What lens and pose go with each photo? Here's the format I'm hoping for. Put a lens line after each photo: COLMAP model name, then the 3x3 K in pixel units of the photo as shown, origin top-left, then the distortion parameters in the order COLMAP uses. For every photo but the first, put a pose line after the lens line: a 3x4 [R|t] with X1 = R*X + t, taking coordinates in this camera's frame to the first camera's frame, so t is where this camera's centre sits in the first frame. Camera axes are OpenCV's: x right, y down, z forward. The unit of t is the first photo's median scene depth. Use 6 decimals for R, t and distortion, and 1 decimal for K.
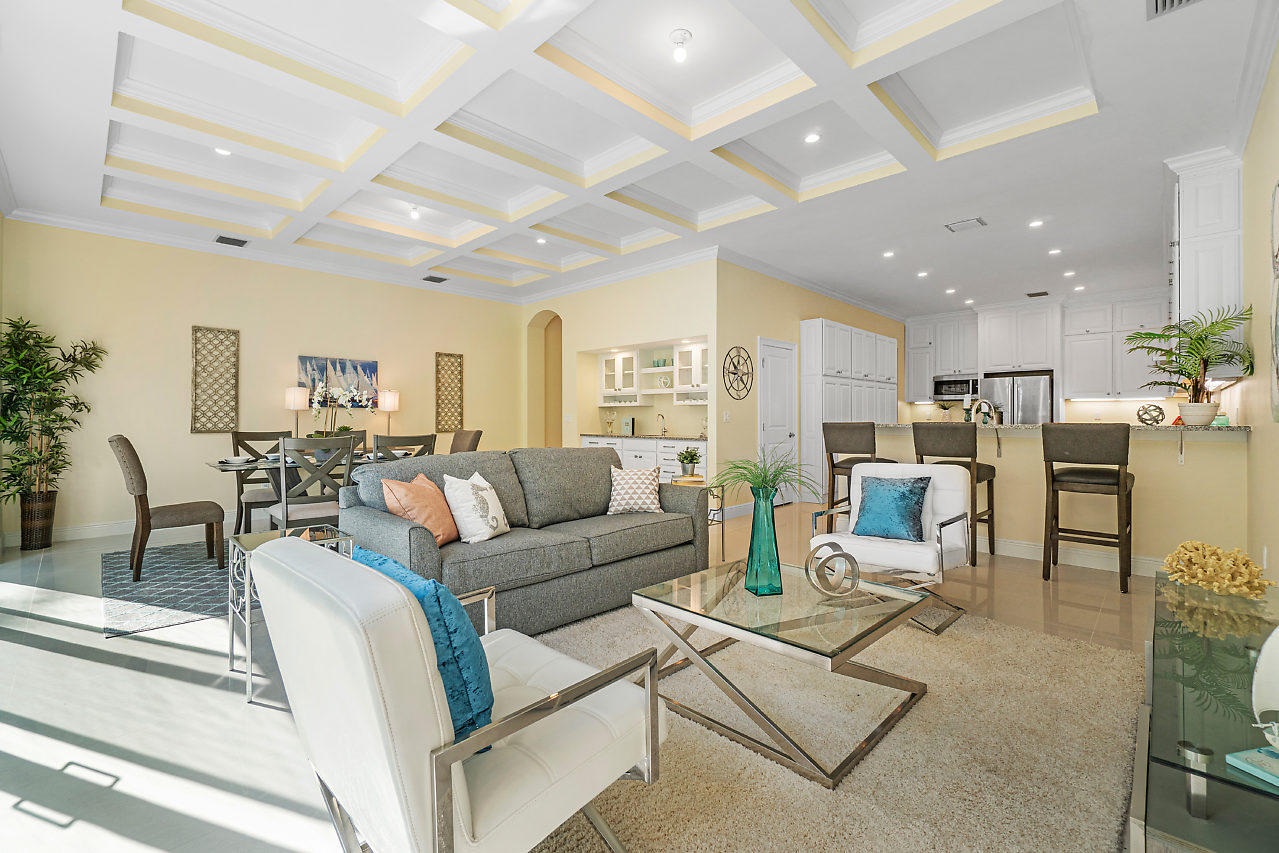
lens RADIAL K [[549.0, 0, 642.5], [0, 549.0, 411.2], [0, 0, 1]] dist [-0.000244, 0.000059]
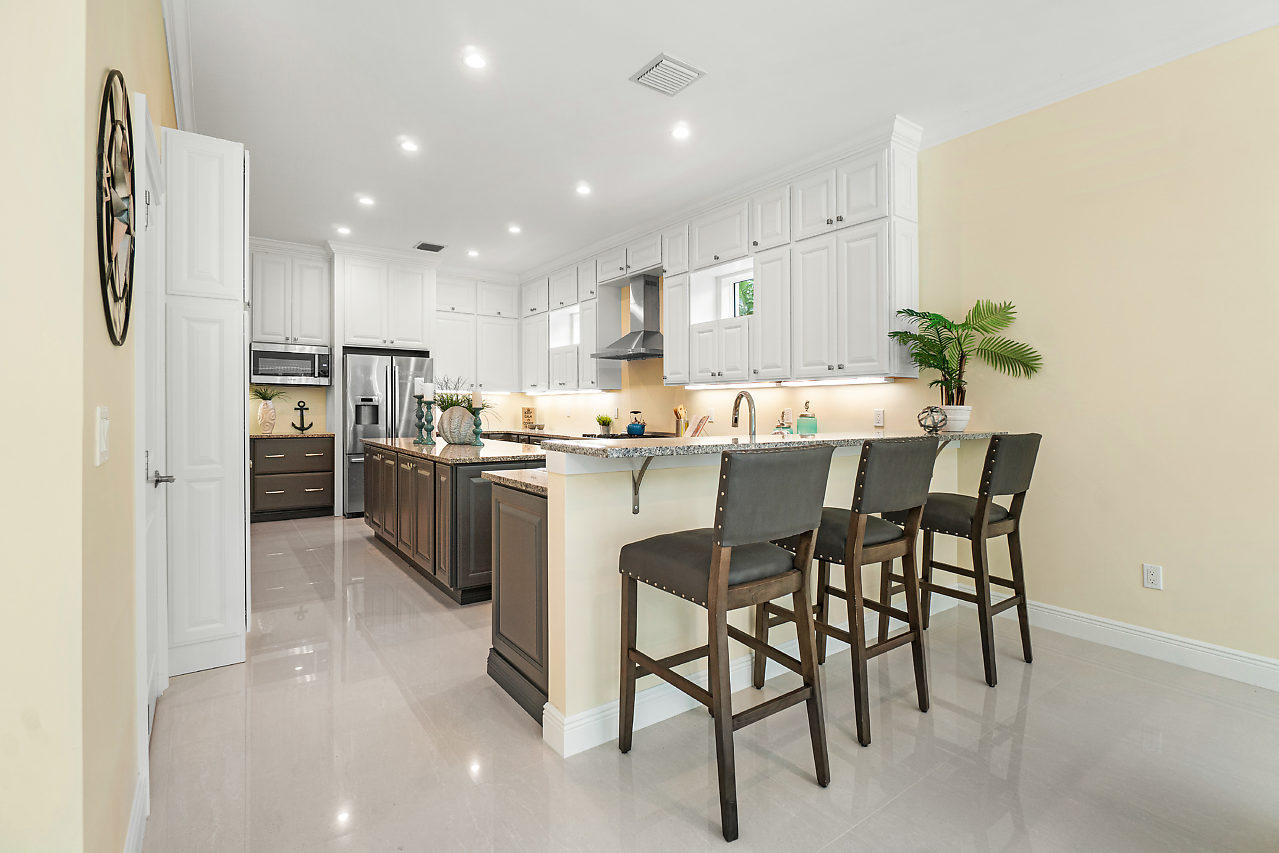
lens RADIAL K [[590.5, 0, 638.6], [0, 590.5, 412.1], [0, 0, 1]] dist [-0.004298, -0.000513]
pose [[0.176356, -0.004824, 0.984315, -0.020885], [-0.016758, 0.999828, 0.007903, -0.000900], [-0.984184, -0.017889, 0.176245, 0.552919]]
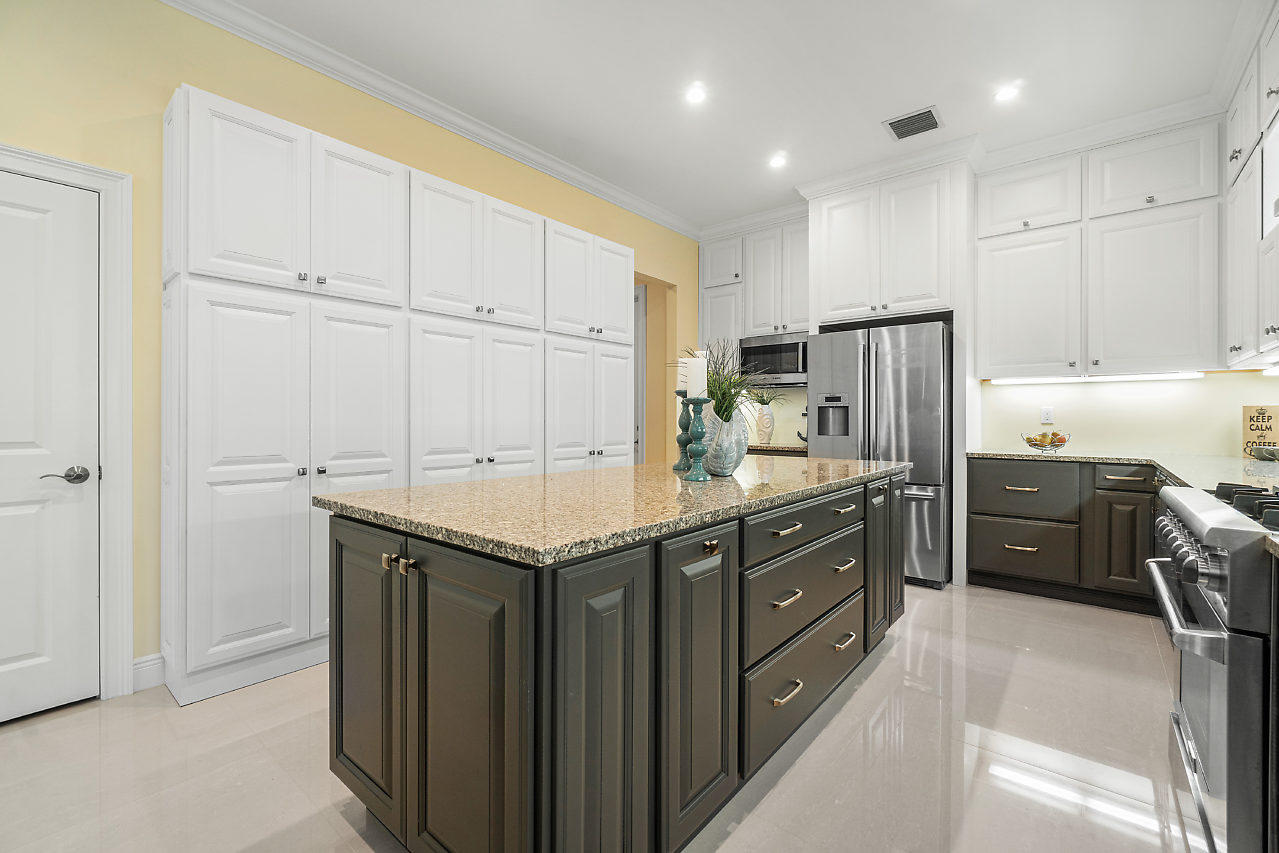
lens RADIAL K [[542.0, 0, 639.5], [0, 542.0, 426.5], [0, 0, 1]] dist [-0.000324, -0.000123]
pose [[0.997294, -0.002175, 0.073479, 0.457576], [0.000842, 0.999835, 0.018157, 0.010475], [-0.073506, -0.018046, 0.997132, 0.571607]]
